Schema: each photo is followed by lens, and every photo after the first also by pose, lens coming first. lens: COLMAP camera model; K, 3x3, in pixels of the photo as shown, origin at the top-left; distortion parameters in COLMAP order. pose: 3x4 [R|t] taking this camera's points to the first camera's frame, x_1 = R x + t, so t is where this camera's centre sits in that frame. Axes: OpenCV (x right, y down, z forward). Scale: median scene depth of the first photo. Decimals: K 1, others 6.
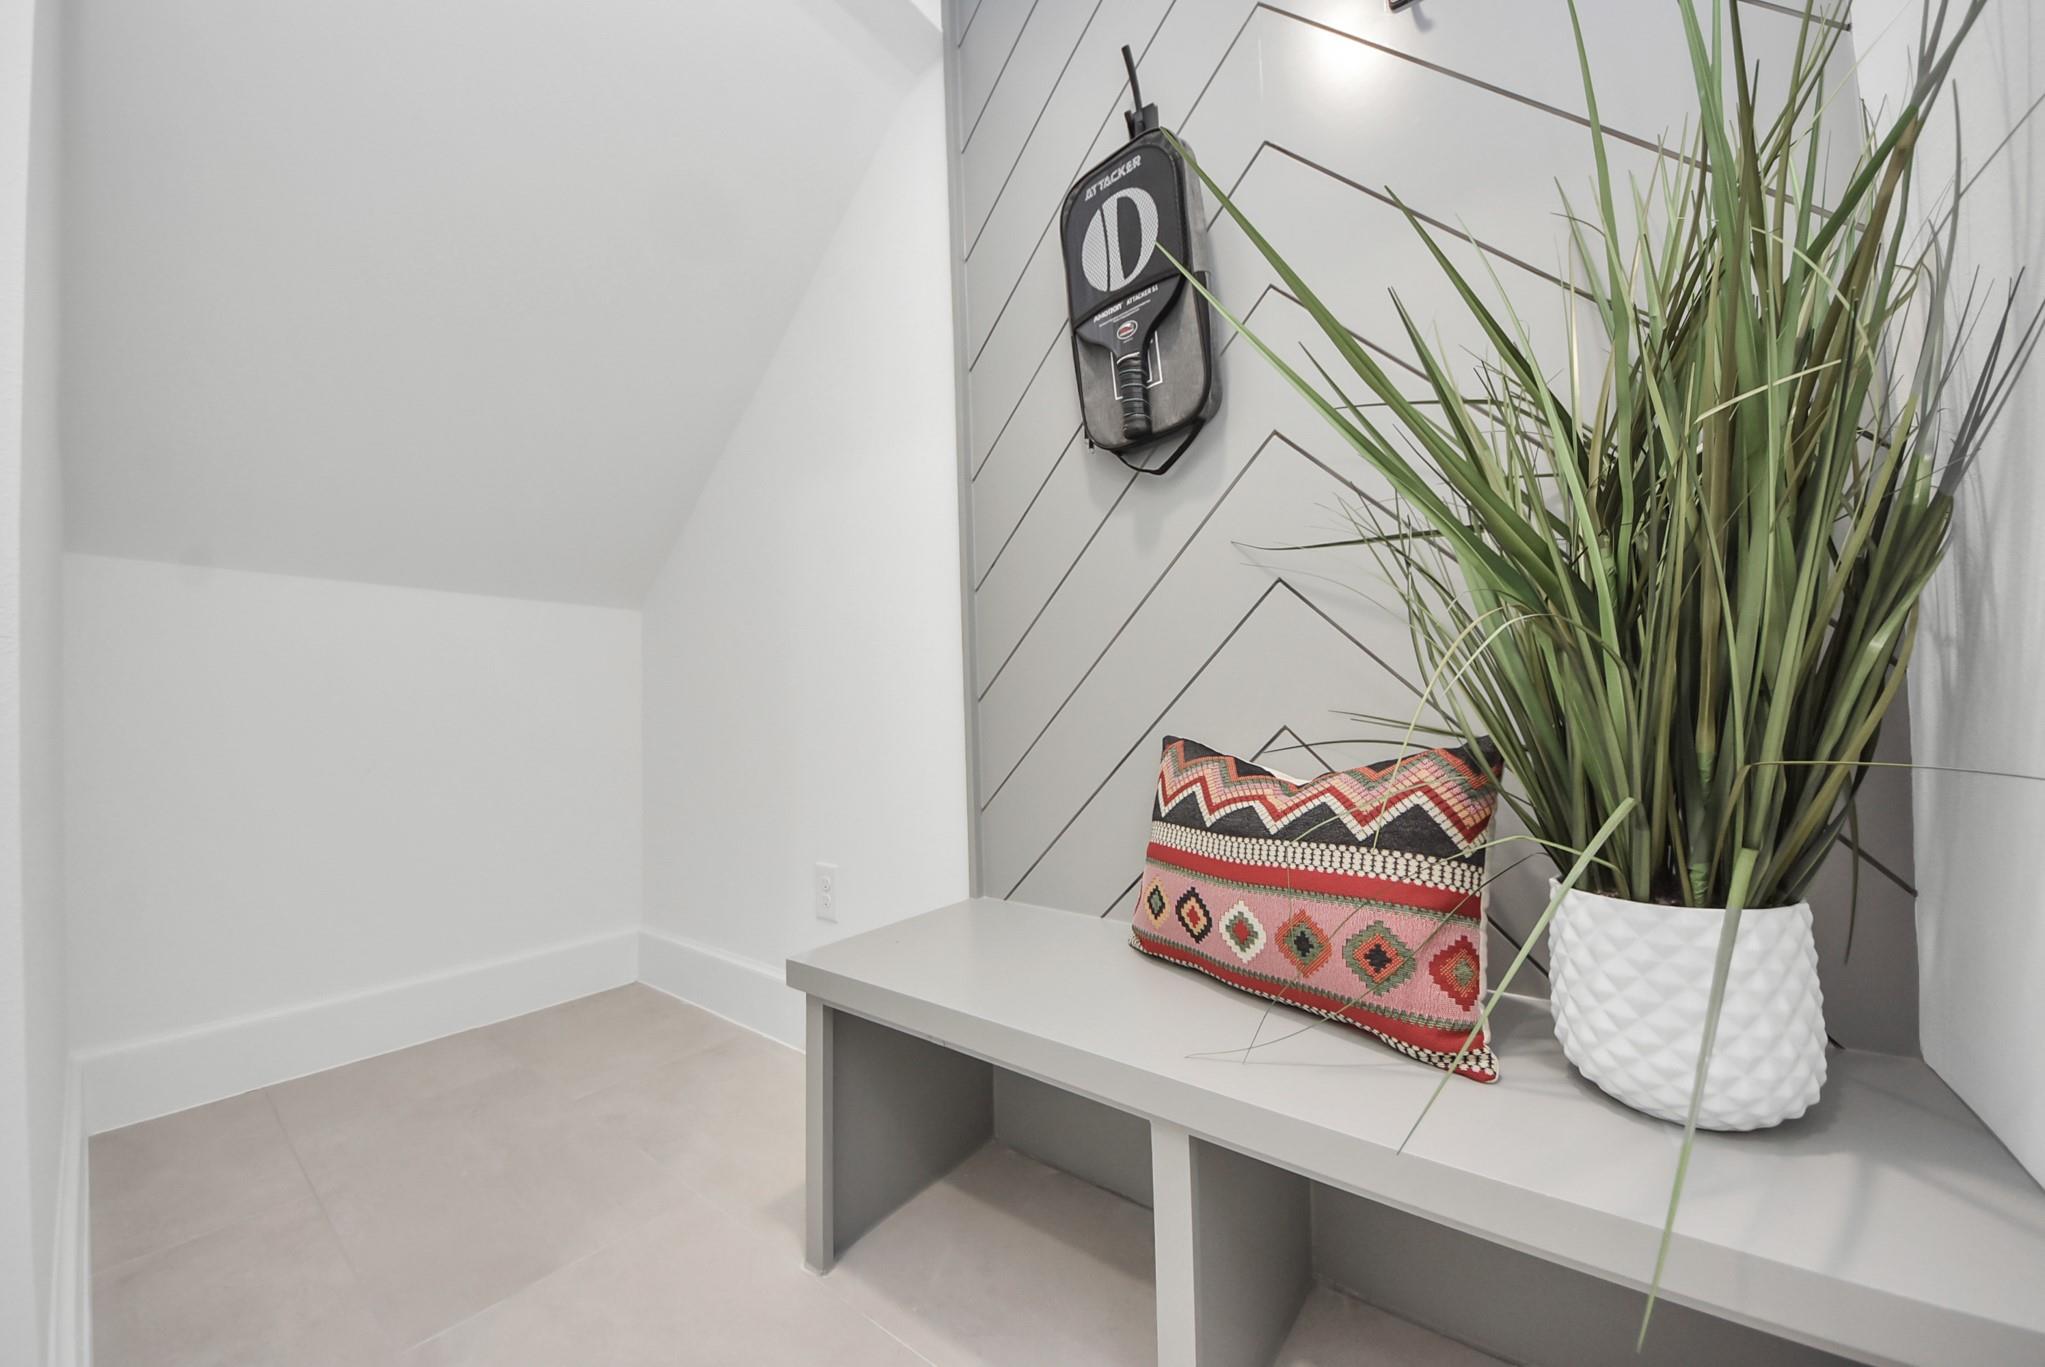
lens RADIAL K [[719.5, 0, 1022.5], [0, 719.5, 683.5], [0, 0, 1]] dist [-0.000659, -0.000106]
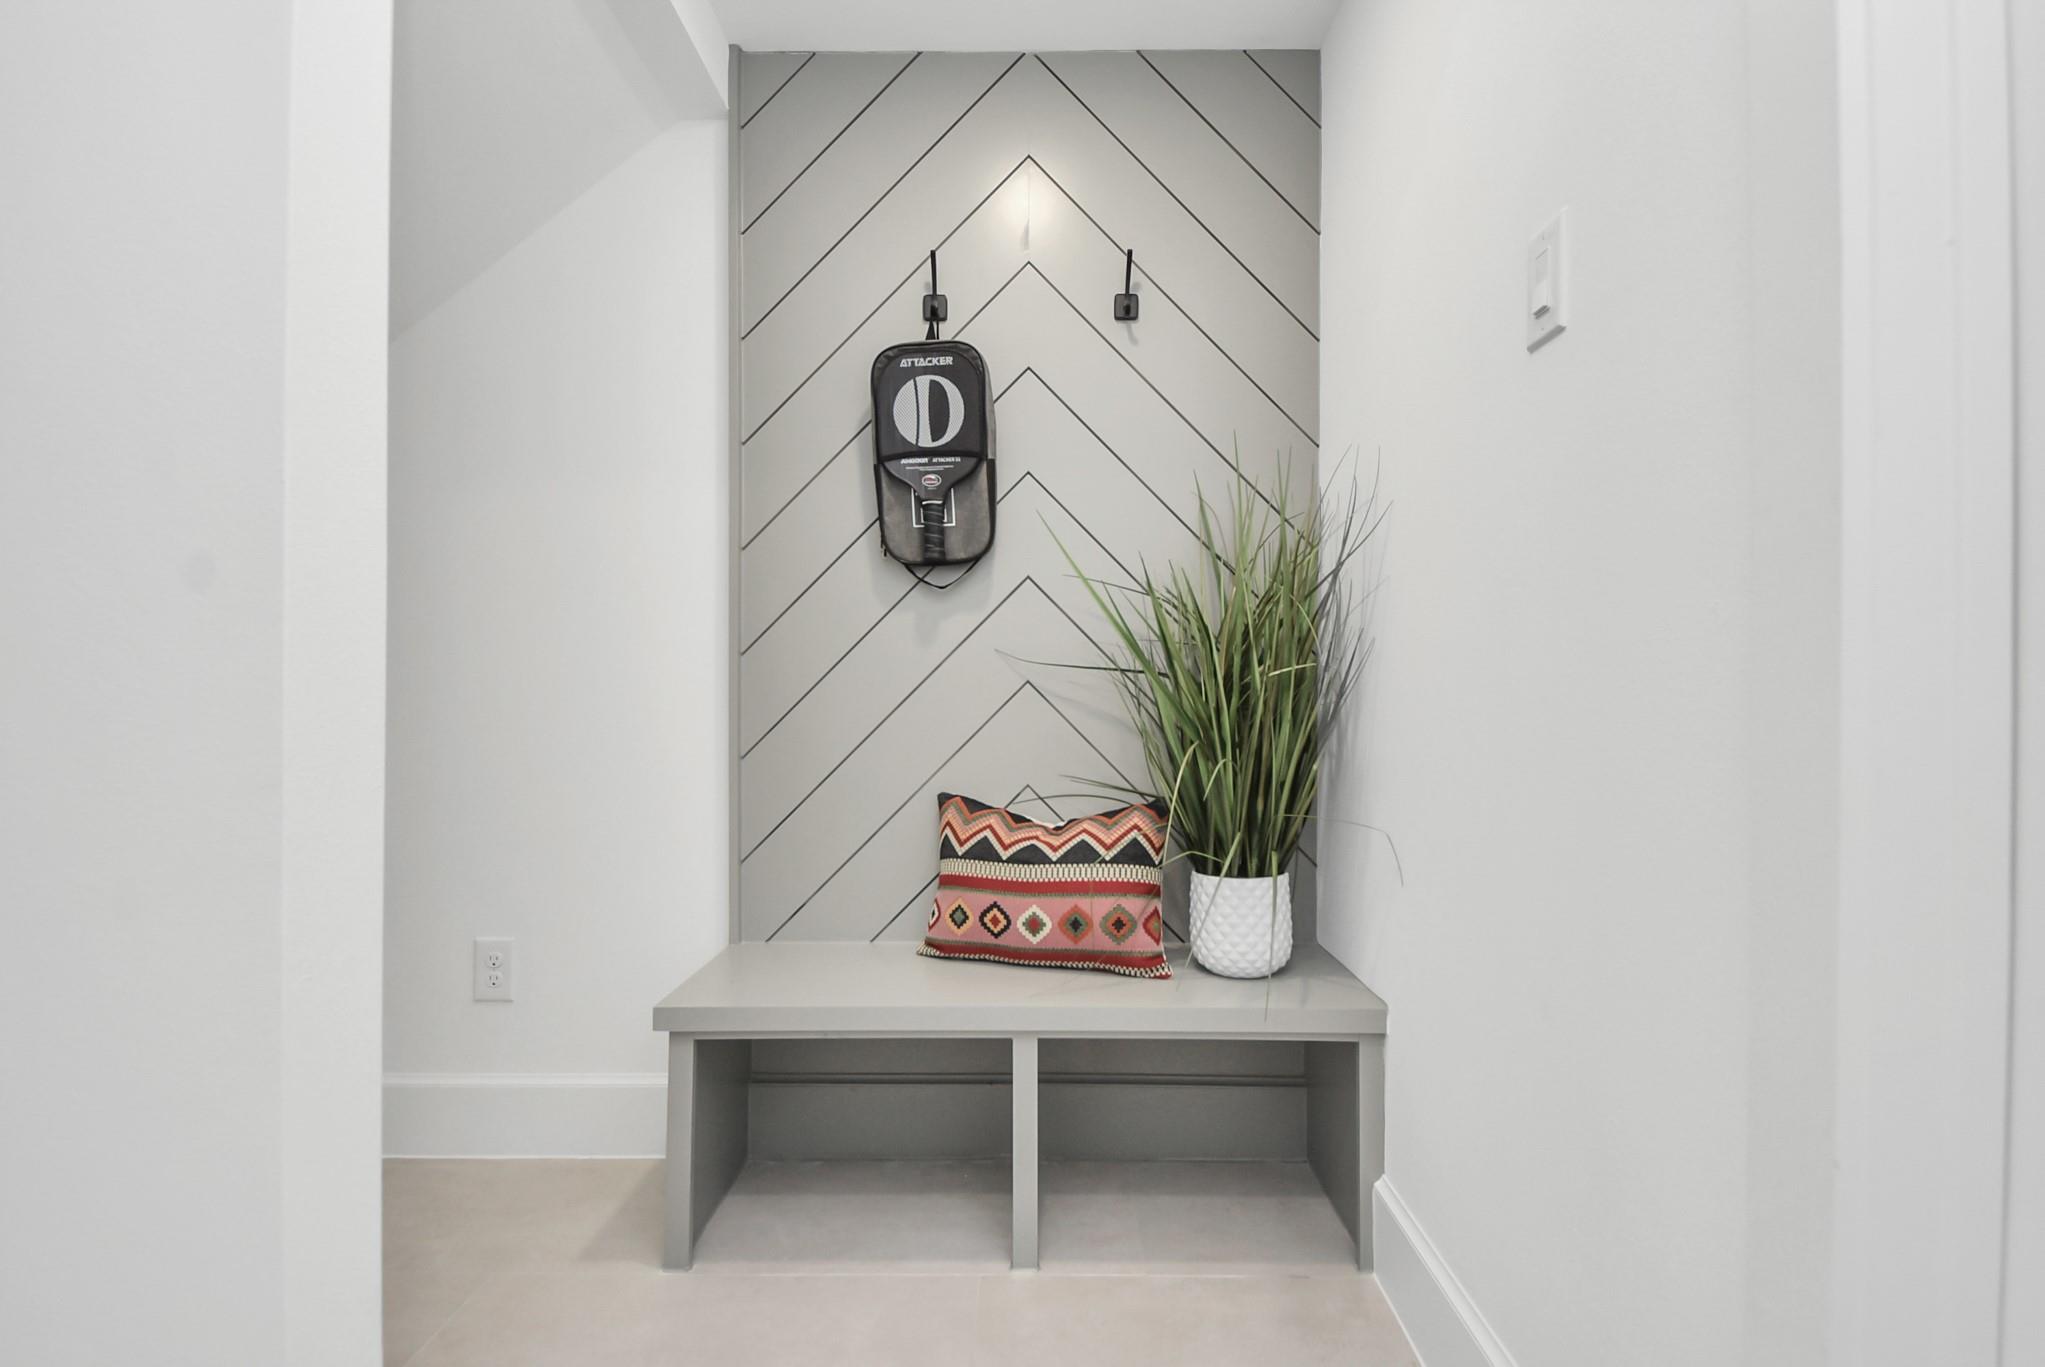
lens RADIAL K [[1008.9, 0, 1022.5], [0, 1008.9, 683.5], [0, 0, 1]] dist [-0.001753, -0.000135]
pose [[0.822424, 0.016937, 0.568622, -0.900630], [-0.033620, 0.999257, 0.018862, -0.203894], [-0.567880, -0.034630, 0.822382, -0.717776]]
